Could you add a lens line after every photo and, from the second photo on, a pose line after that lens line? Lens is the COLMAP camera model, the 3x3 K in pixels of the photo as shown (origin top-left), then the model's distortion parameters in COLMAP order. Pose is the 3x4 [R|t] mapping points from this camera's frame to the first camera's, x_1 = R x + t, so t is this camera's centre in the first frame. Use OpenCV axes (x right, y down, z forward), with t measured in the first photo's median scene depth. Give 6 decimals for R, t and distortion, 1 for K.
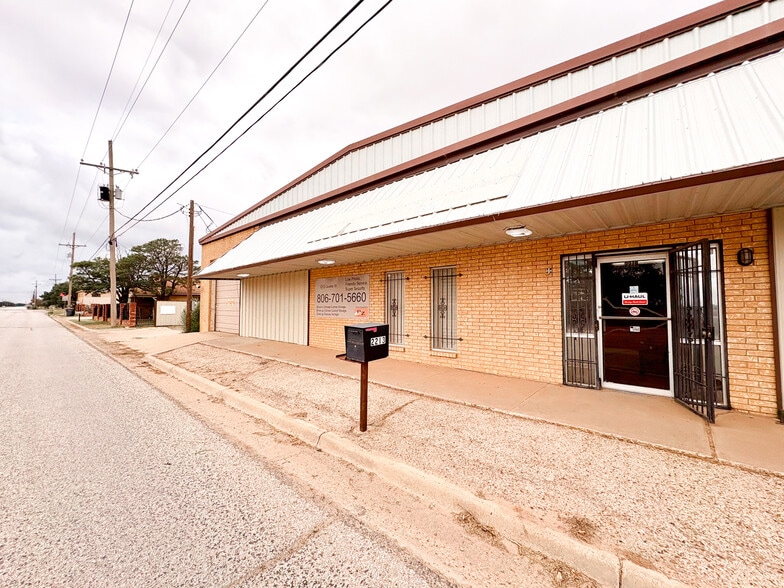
lens RADIAL K [[323.5, 0, 395.8], [0, 323.5, 293.1], [0, 0, 1]] dist [-0.001789, 0.000136]
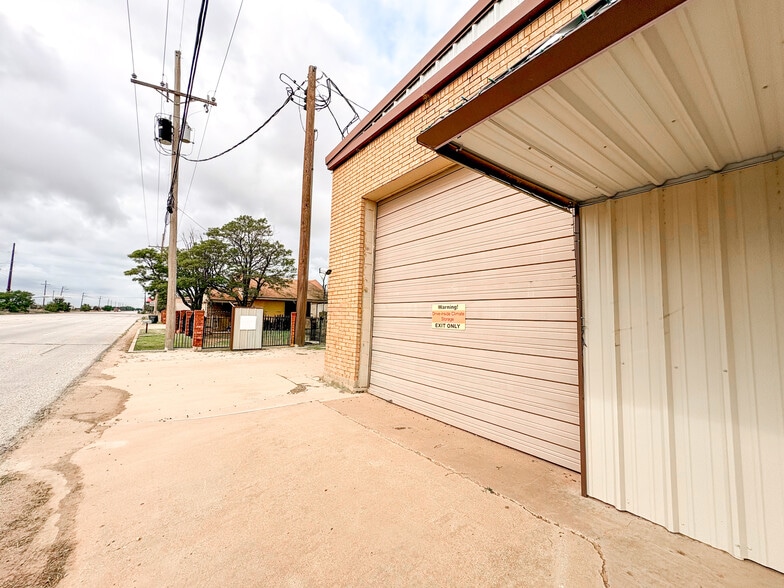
lens RADIAL K [[323.5, 0, 391.6], [0, 323.5, 292.3], [0, 0, 1]] dist [-0.001789, 0.000136]
pose [[0.979845, 0.009354, -0.199540, -0.185471], [-0.016841, 0.999215, -0.035858, 0.007136], [0.199048, 0.038496, 0.979233, 0.259631]]
